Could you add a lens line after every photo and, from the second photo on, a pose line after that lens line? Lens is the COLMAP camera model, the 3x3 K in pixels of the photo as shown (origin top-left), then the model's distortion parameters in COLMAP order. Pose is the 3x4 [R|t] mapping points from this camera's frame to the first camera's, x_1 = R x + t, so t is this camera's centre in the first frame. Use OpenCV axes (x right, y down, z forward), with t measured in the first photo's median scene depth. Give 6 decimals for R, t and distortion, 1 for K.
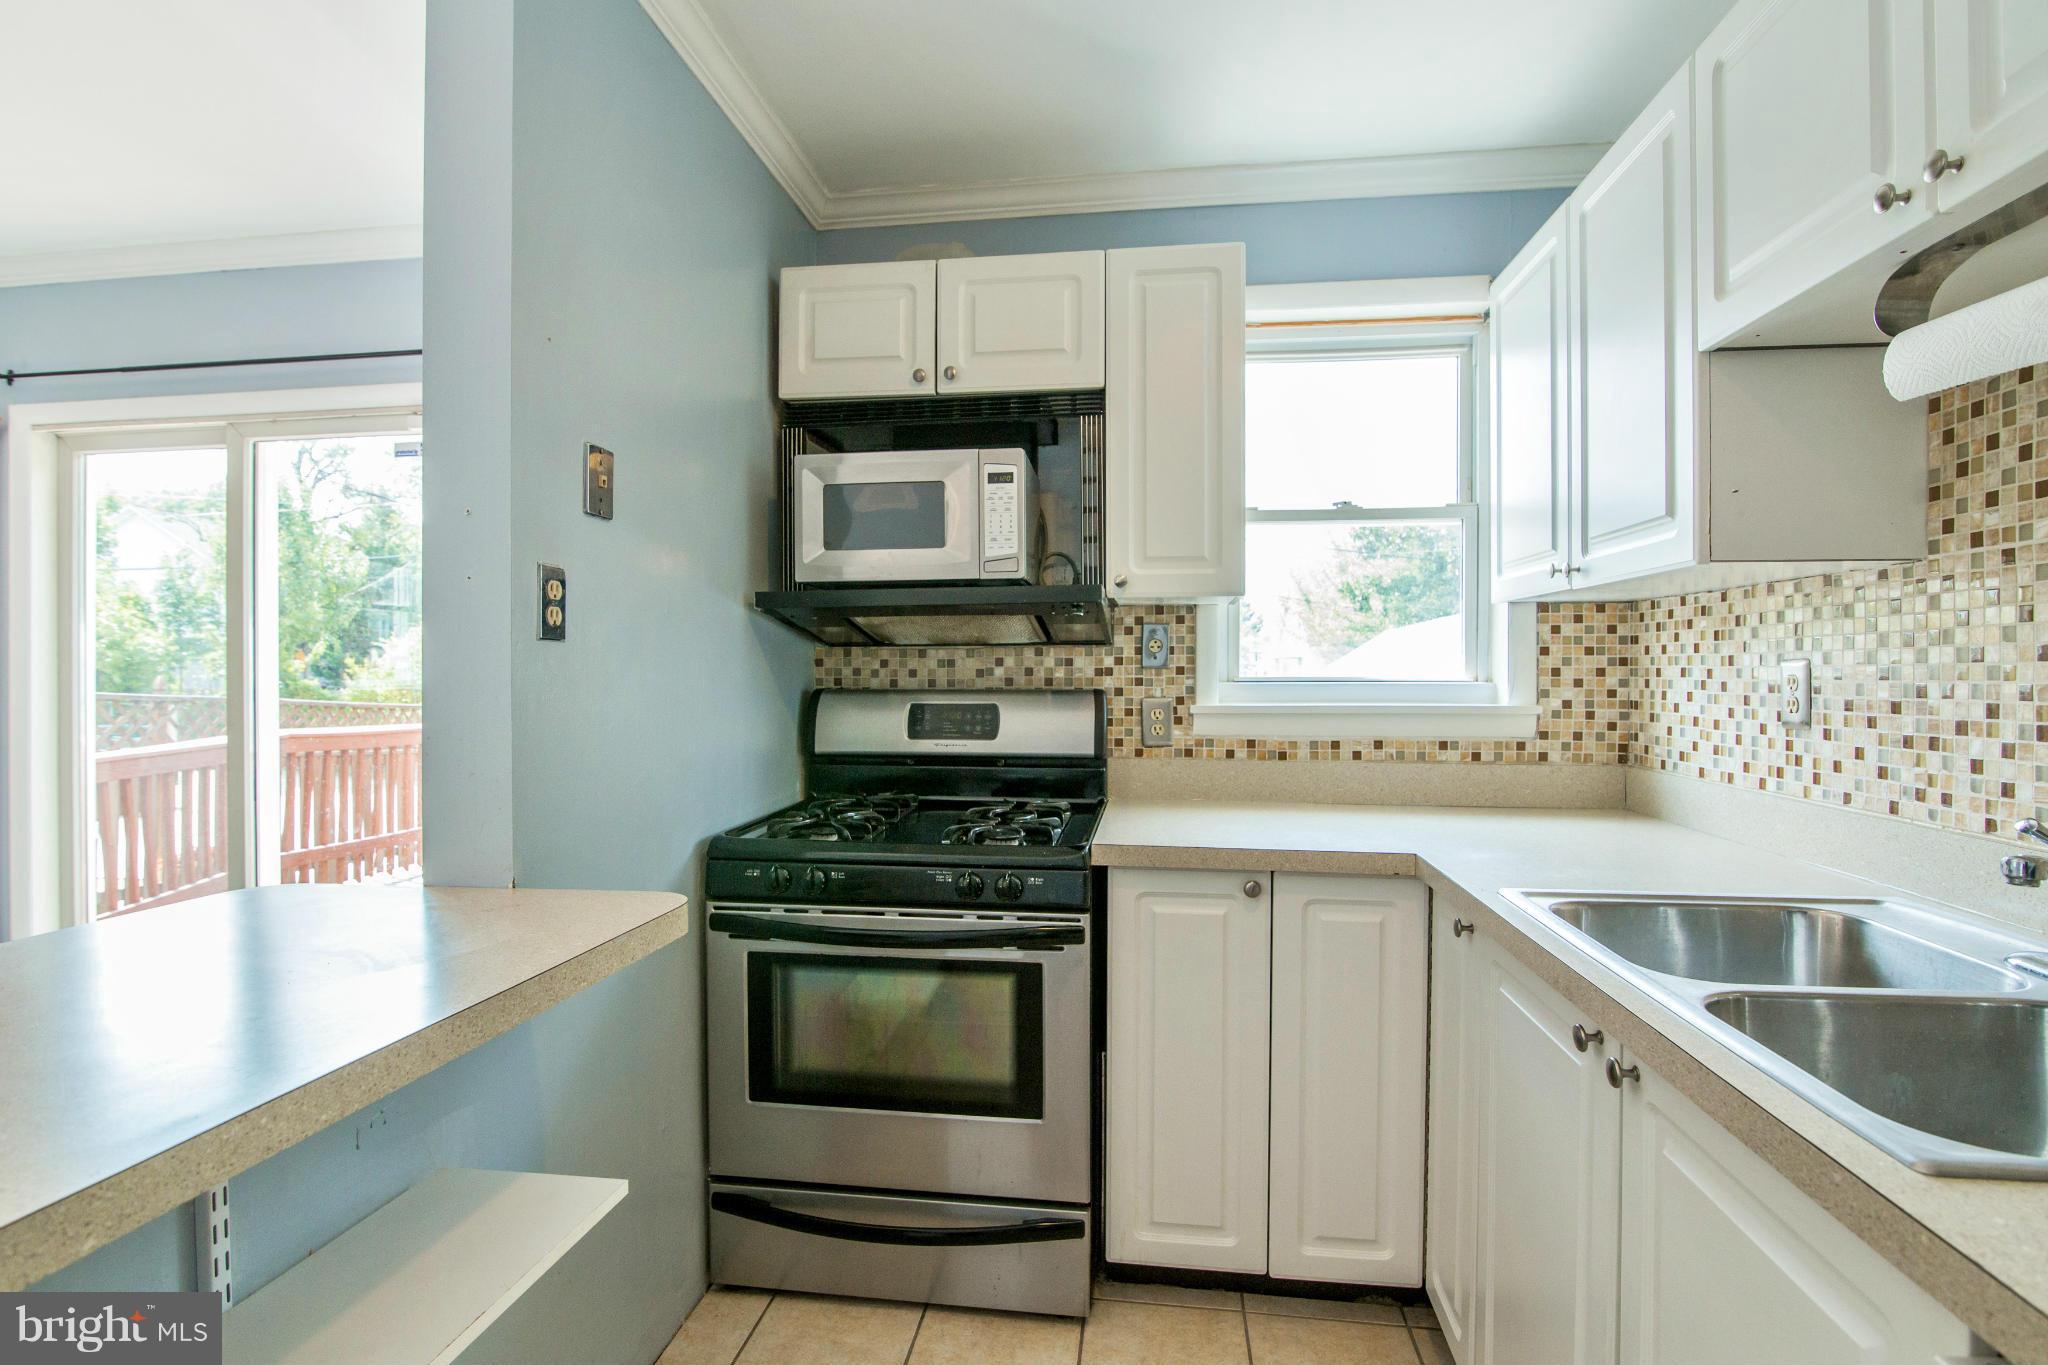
lens RADIAL K [[980.1, 0, 1014.5], [0, 980.1, 675.5], [0, 0, 1]] dist [-0.022025, 0.000079]
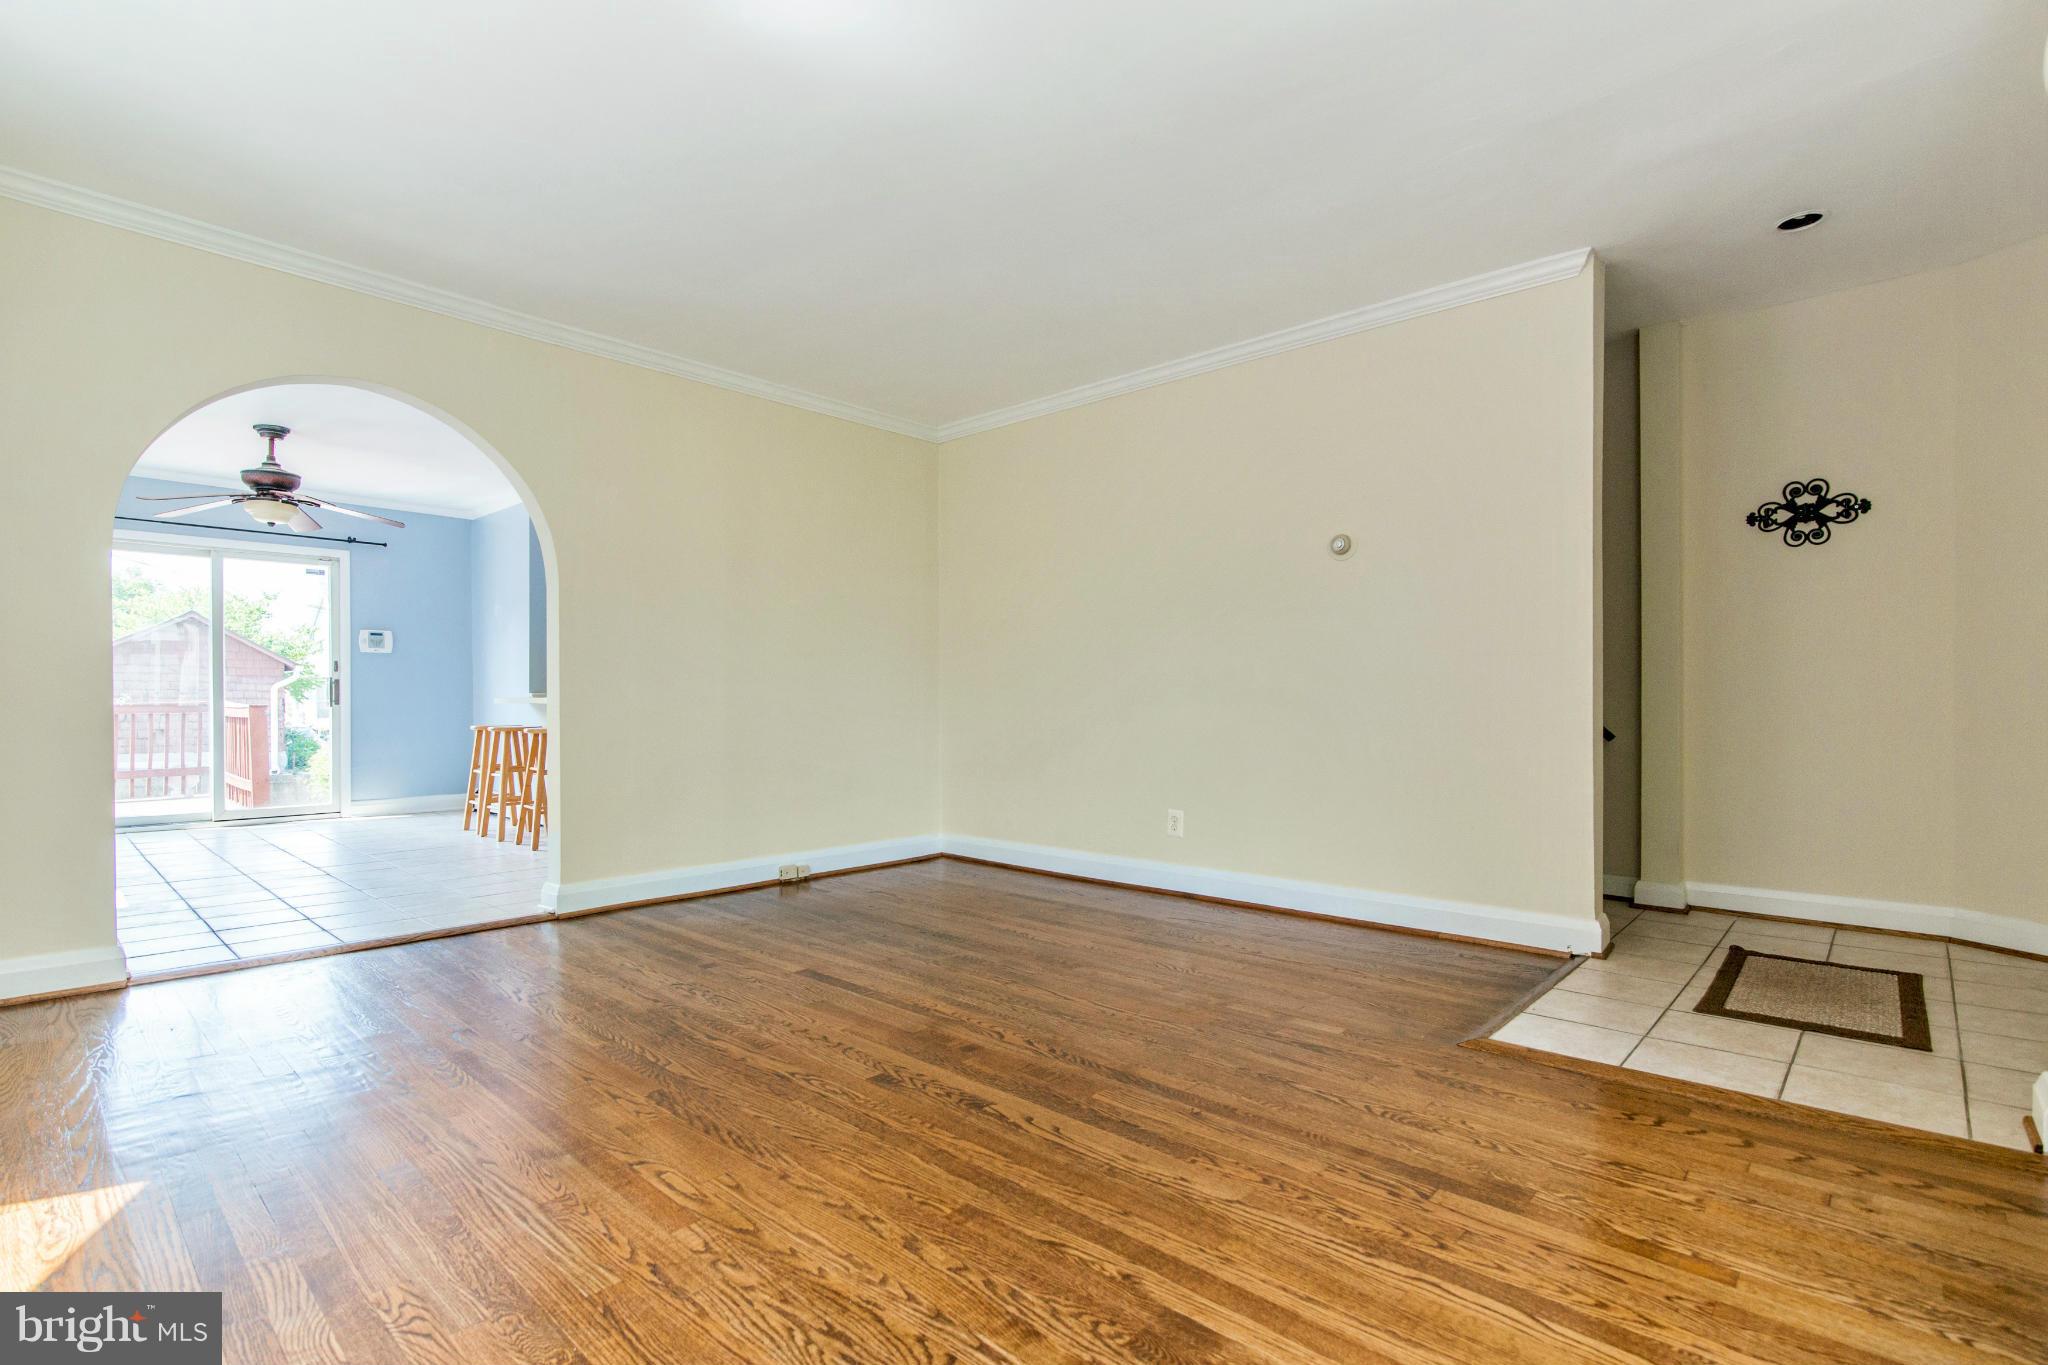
lens RADIAL K [[950.8, 0, 1037.9], [0, 950.8, 707.9], [0, 0, 1]] dist [-0.014517, 0.003335]
pose [[0.562901, -0.004756, 0.826511, -2.054582], [0.000955, 0.999987, 0.005104, 0.155556], [-0.826524, -0.002084, 0.562898, -2.577774]]
